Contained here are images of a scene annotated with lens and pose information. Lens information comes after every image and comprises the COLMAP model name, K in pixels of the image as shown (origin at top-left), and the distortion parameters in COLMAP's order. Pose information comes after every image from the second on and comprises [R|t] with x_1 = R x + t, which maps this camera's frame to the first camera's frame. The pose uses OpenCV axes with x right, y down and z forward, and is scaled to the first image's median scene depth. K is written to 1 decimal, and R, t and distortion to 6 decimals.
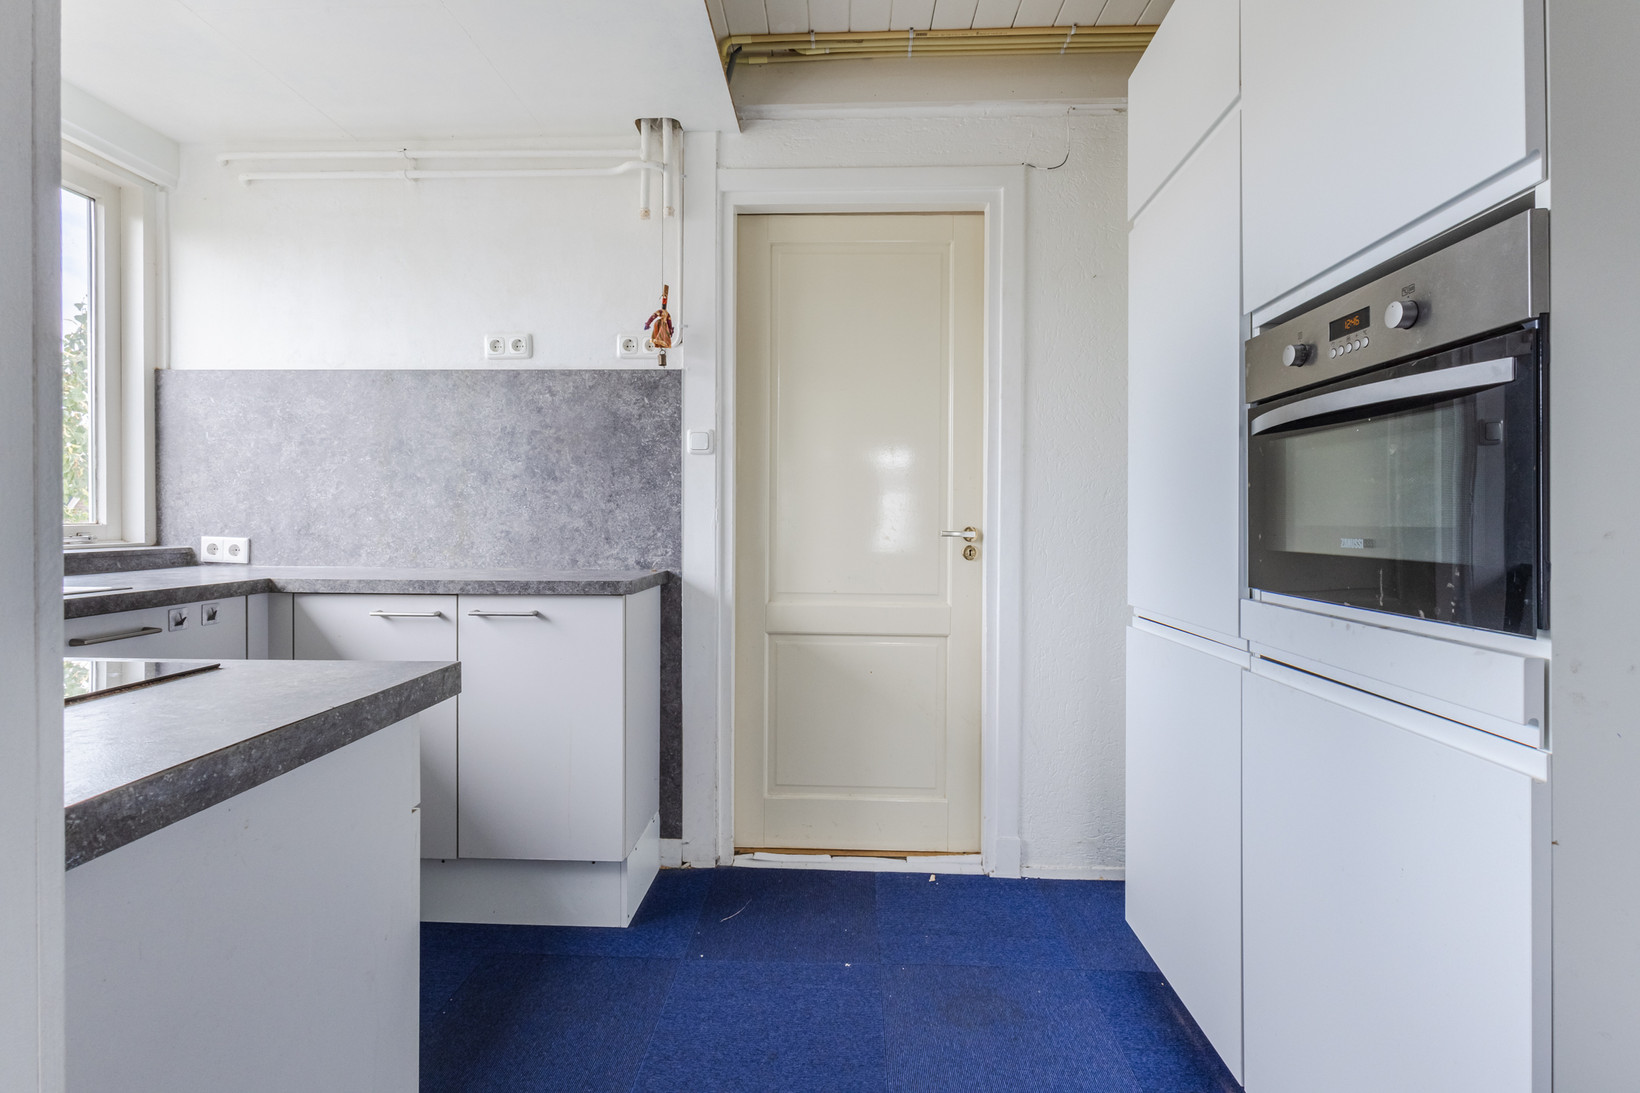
lens RADIAL K [[756.8, 0, 821.8], [0, 756.8, 522.8], [0, 0, 1]] dist [-0.002396, 0.002701]
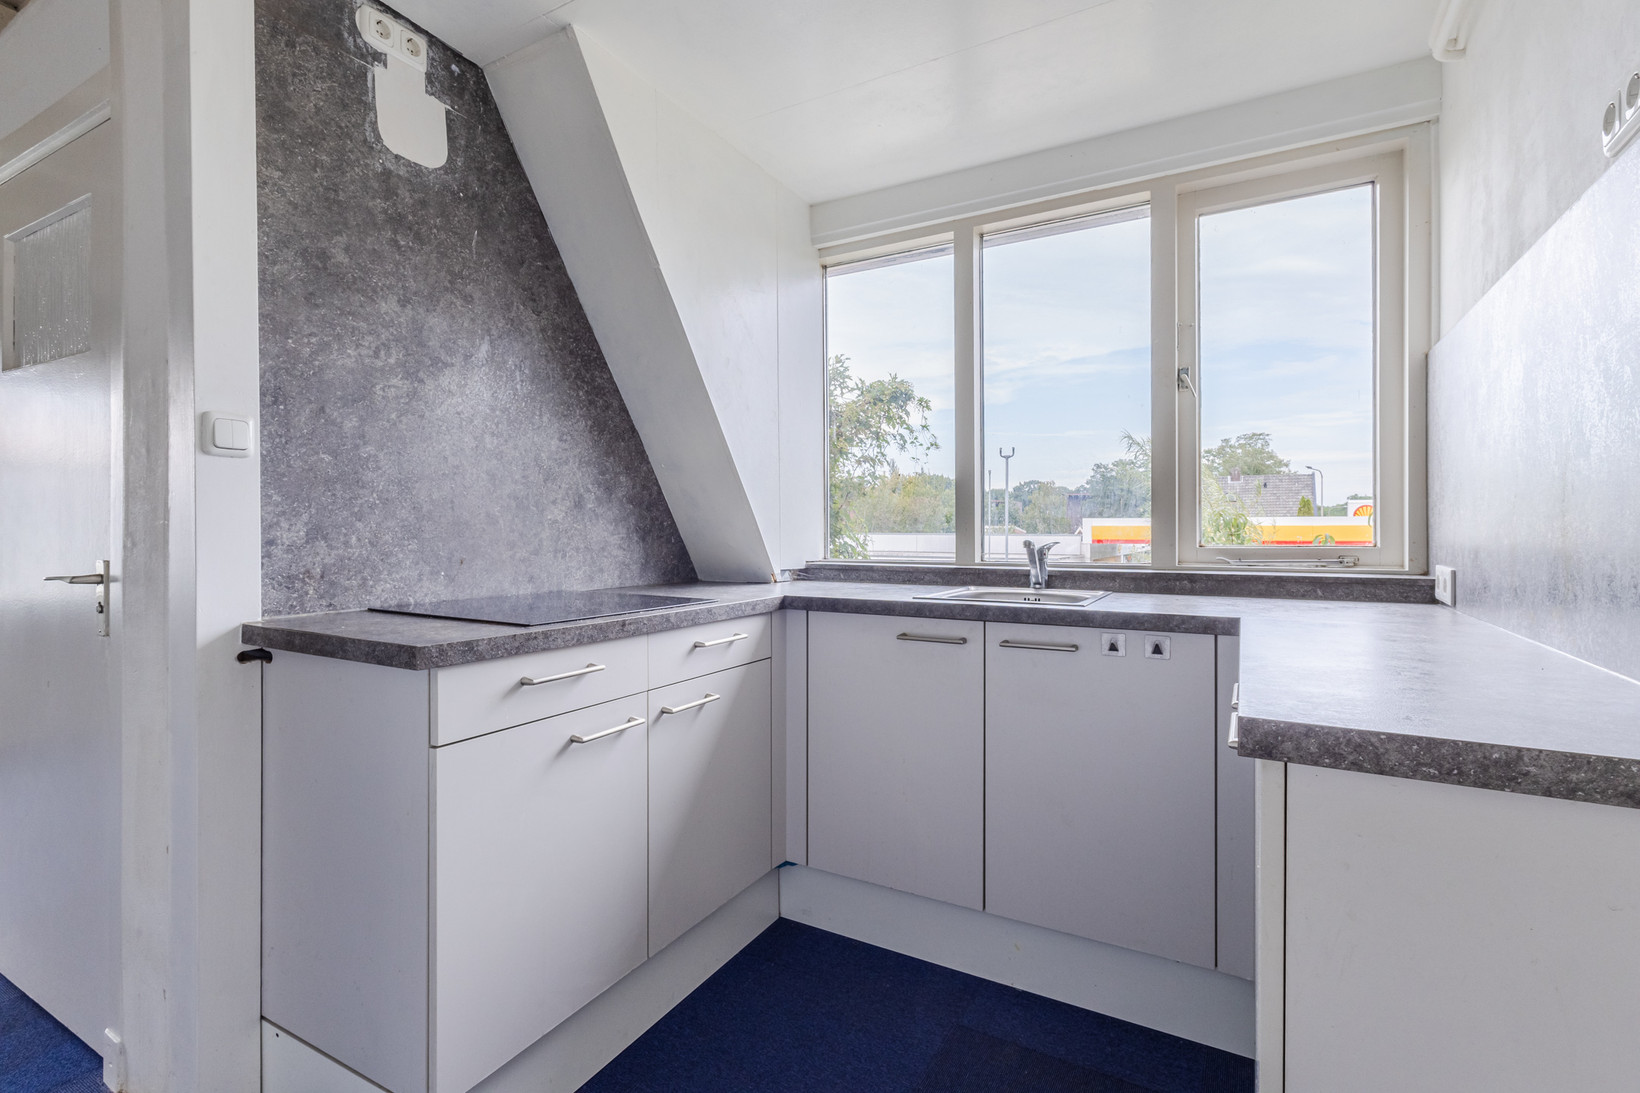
lens RADIAL K [[756.8, 0, 813.2], [0, 756.8, 517.8], [0, 0, 1]] dist [-0.002396, 0.002701]
pose [[-0.473165, -0.032164, -0.880387, 0.115004], [-0.013339, 0.999480, -0.029346, 0.002013], [0.880873, -0.002142, -0.473348, 0.821644]]
